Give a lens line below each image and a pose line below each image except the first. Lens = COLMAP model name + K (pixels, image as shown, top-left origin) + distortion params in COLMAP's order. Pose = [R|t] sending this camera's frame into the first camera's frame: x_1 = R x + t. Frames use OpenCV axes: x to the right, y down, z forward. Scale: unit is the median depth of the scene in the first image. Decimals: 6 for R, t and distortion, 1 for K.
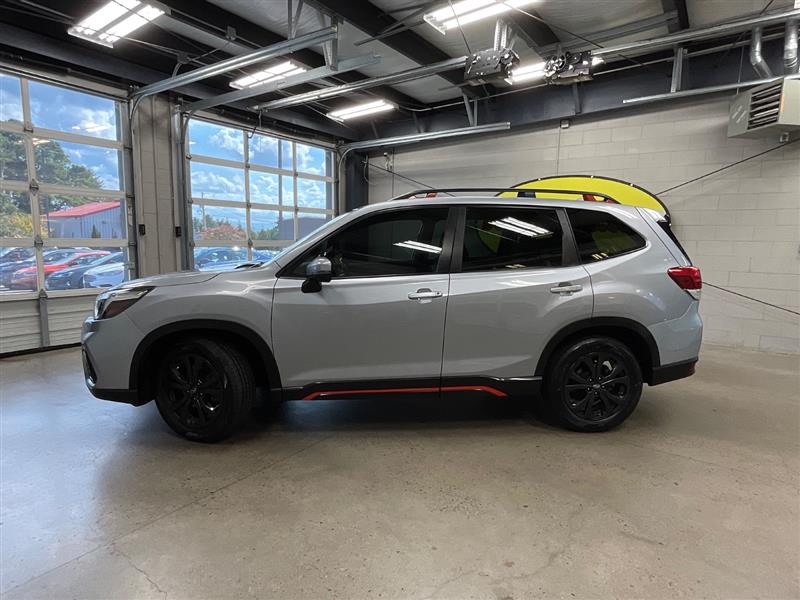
lens RADIAL K [[462.6, 0, 401.6], [0, 462.6, 301.7], [0, 0, 1]] dist [-0.020811, 0.017137]
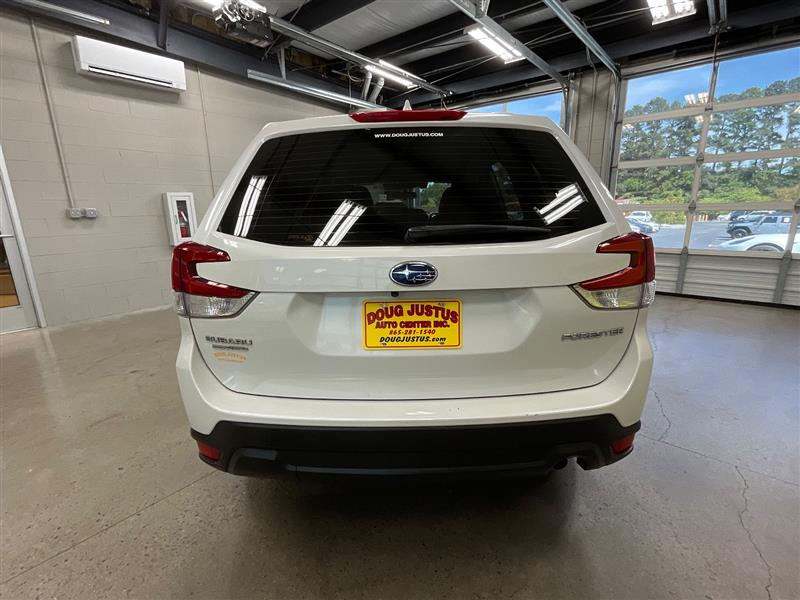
lens RADIAL K [[379.9, 0, 401.5], [0, 379.9, 301.1], [0, 0, 1]] dist [-0.009842, 0.008183]
pose [[-0.084894, 0.227315, -0.970114, 0.521449], [-0.121163, 0.964048, 0.236497, -0.075712], [0.988996, 0.137619, -0.054299, 0.669543]]
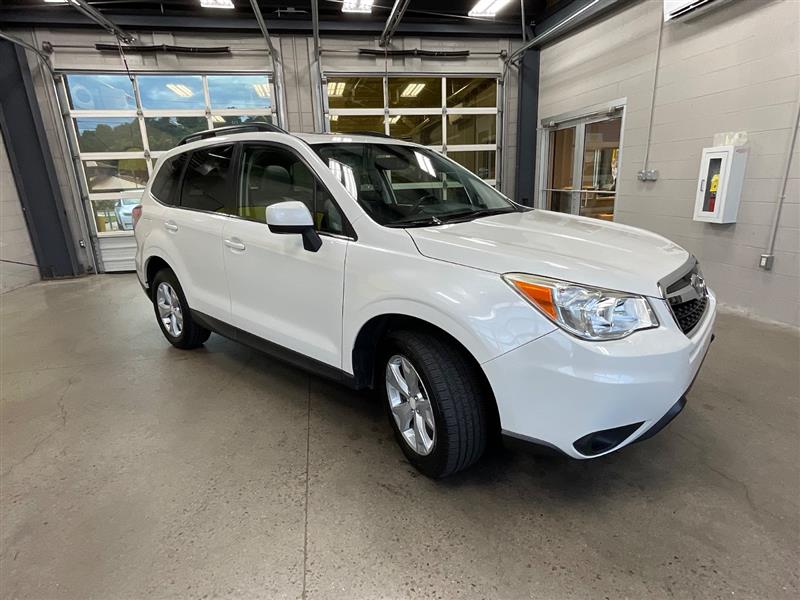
lens RADIAL K [[438.1, 0, 401.7], [0, 438.1, 300.8], [0, 0, 1]] dist [-0.018569, 0.014902]
pose [[-0.716793, -0.181634, 0.673214, -0.462257], [0.116156, 0.920884, 0.372130, -0.138512], [-0.687544, 0.344938, -0.638985, 0.956971]]
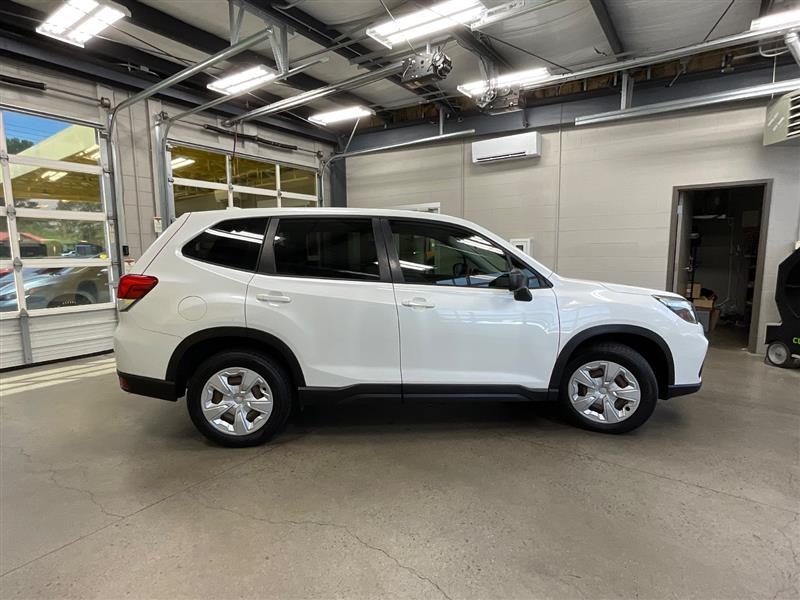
lens RADIAL K [[422.8, 0, 401.8], [0, 422.8, 301.5], [0, 0, 1]] dist [-0.023477, 0.019501]
pose [[-0.999888, -0.011059, 0.010052, -0.011852], [-0.008124, 0.966783, 0.255468, -0.172869], [-0.012543, 0.255358, -0.966765, 1.238349]]
